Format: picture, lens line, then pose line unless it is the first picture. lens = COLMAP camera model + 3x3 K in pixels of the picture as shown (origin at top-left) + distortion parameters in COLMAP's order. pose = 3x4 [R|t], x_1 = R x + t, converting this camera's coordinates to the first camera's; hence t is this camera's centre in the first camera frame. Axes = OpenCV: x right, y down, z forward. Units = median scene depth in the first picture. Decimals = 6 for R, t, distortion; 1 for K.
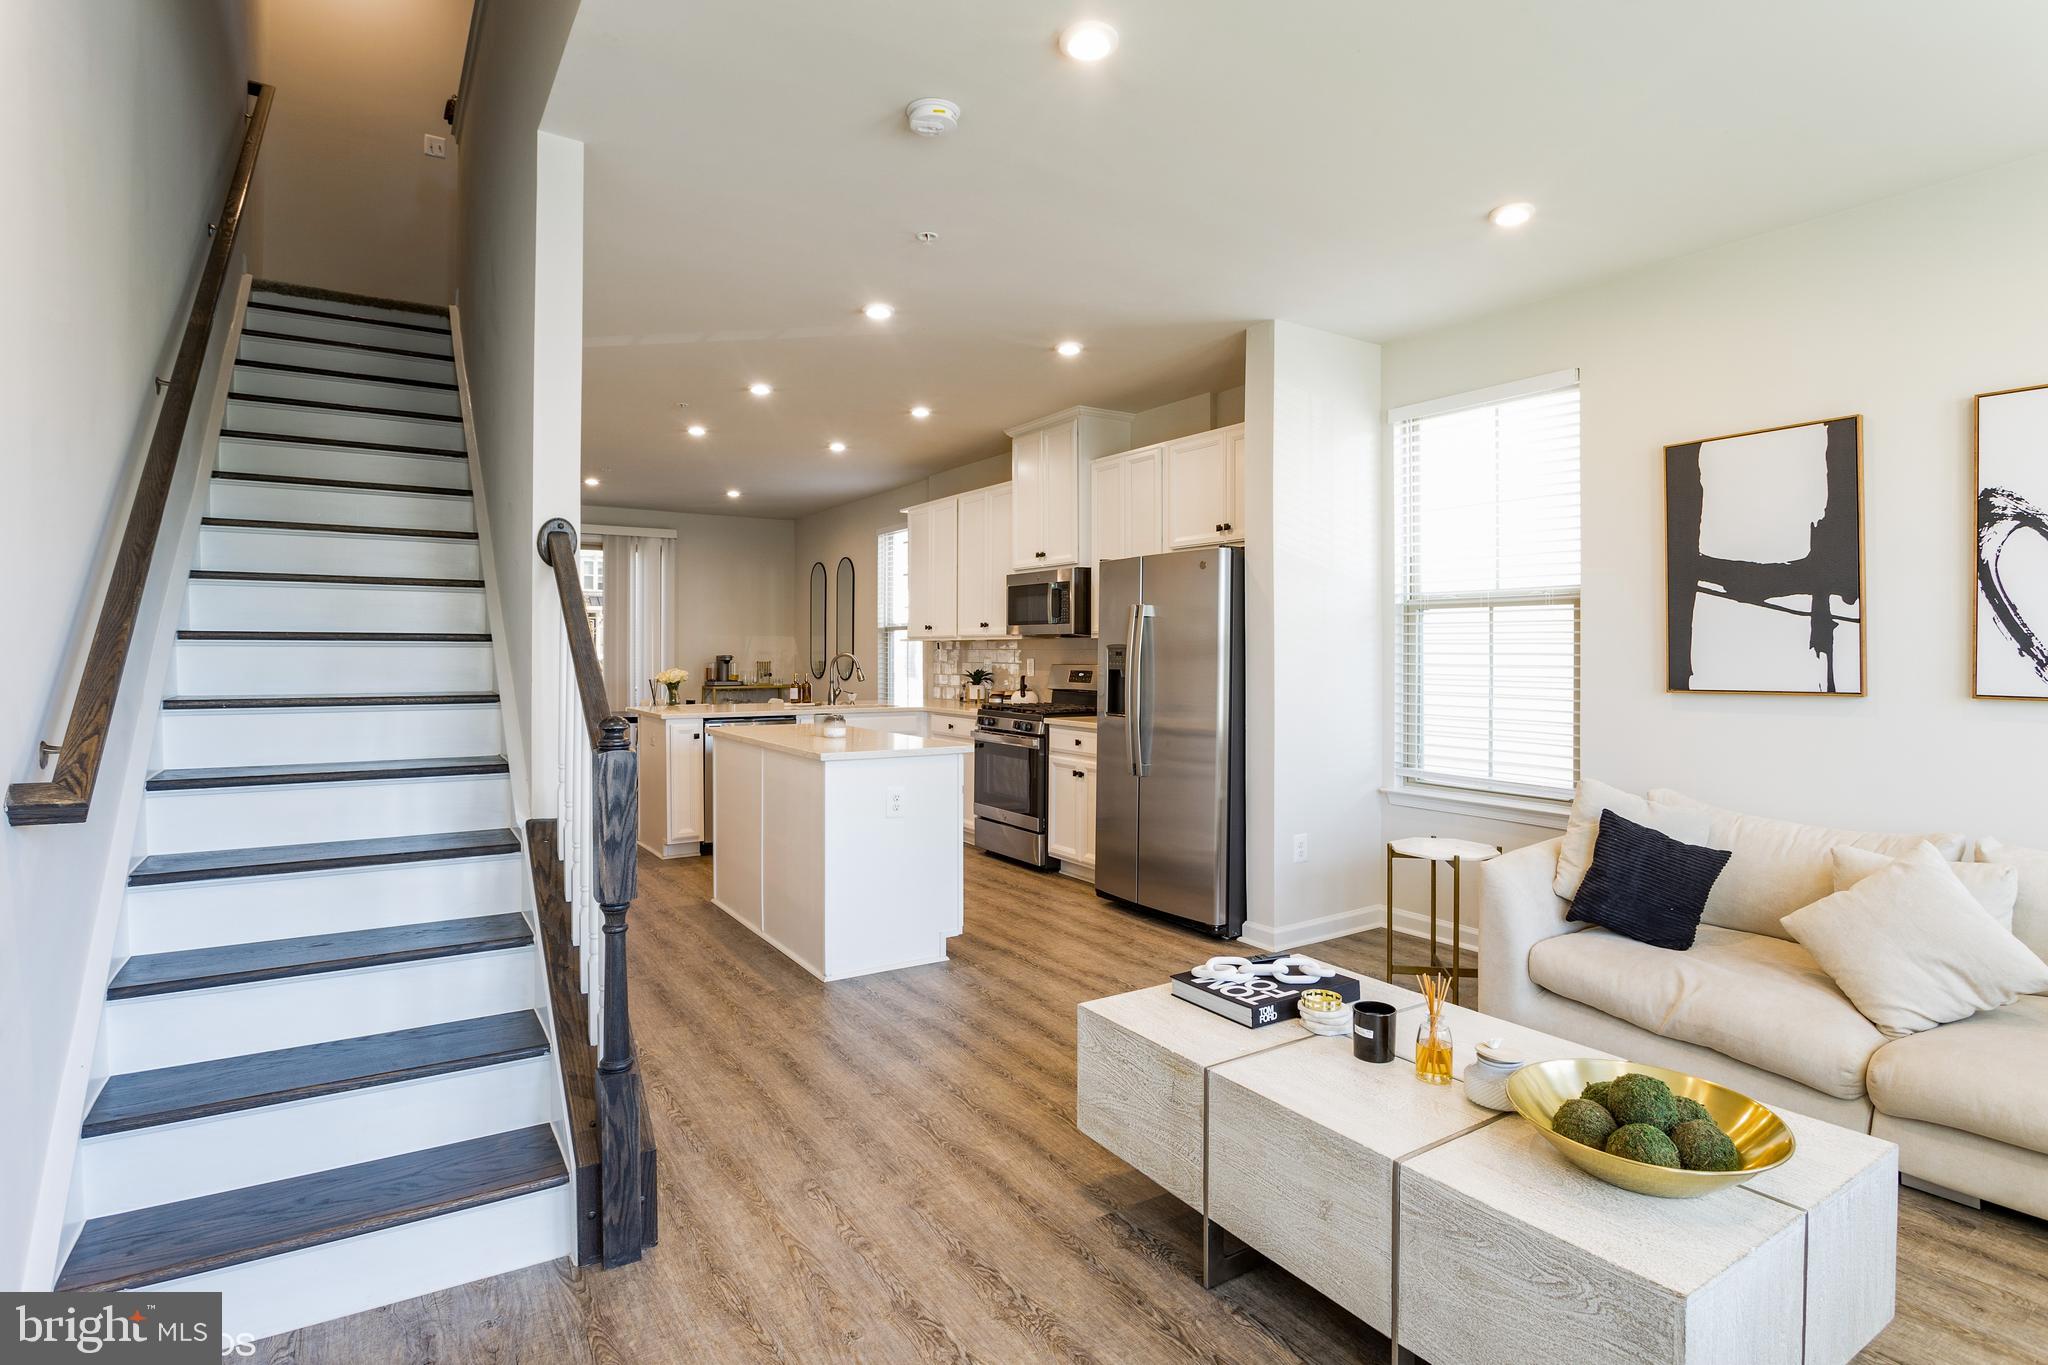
lens RADIAL K [[1040.5, 0, 1029.0], [0, 1040.5, 649.3], [0, 0, 1]] dist [-0.037516, 0.009338]
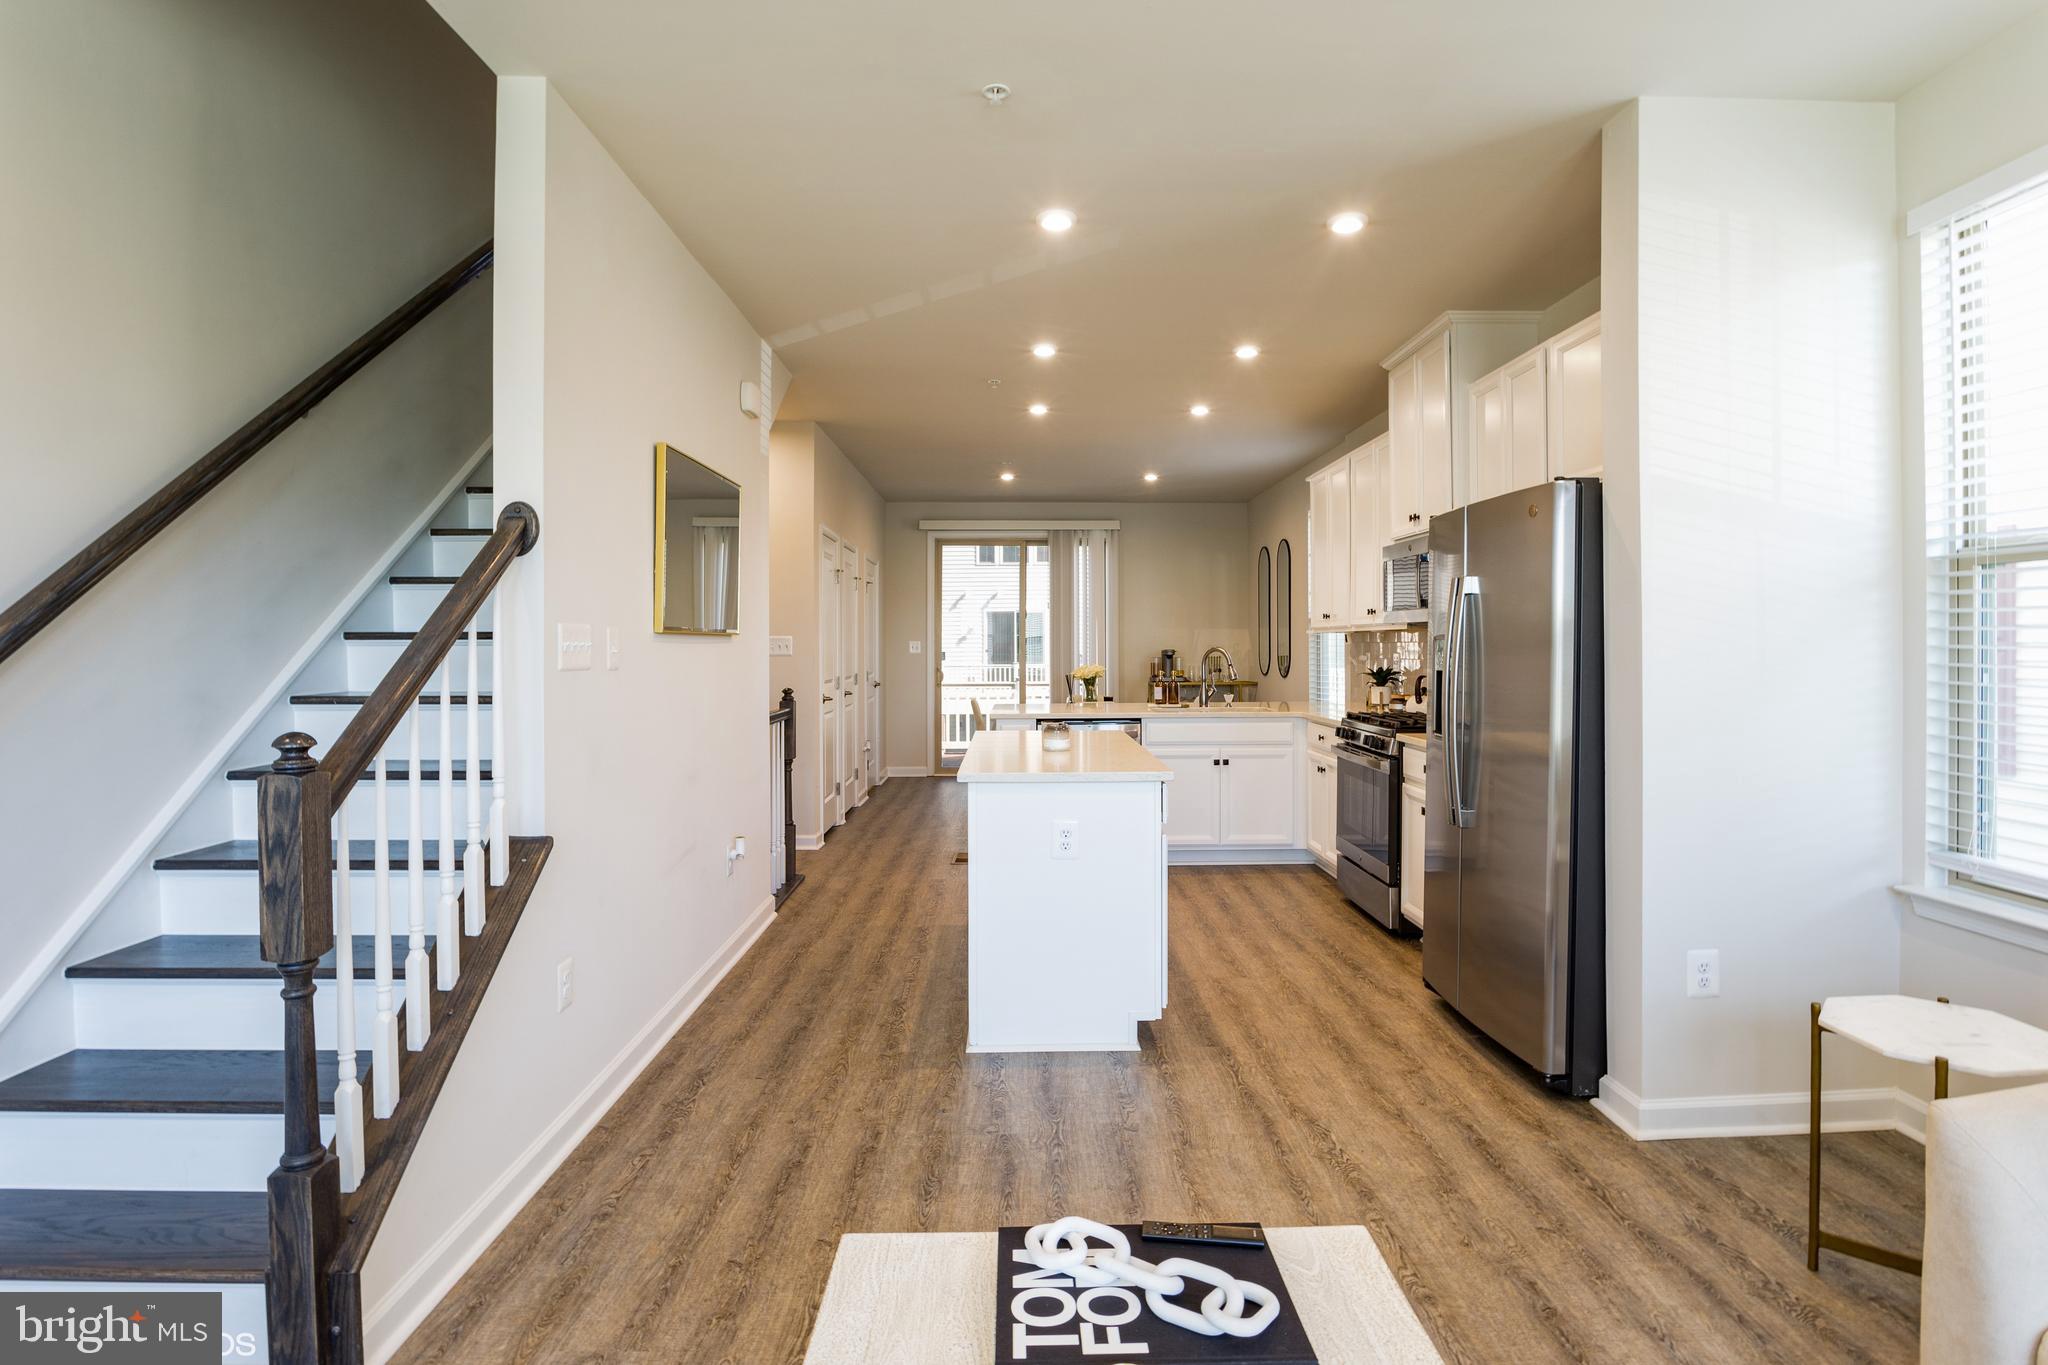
lens RADIAL K [[1040.5, 0, 1029.0], [0, 1040.5, 649.3], [0, 0, 1]] dist [-0.037516, 0.009338]
pose [[0.847437, -0.003660, -0.530884, 0.246608], [0.007248, 0.999963, 0.004677, -0.000224], [0.530847, -0.007811, 0.847432, 0.297440]]
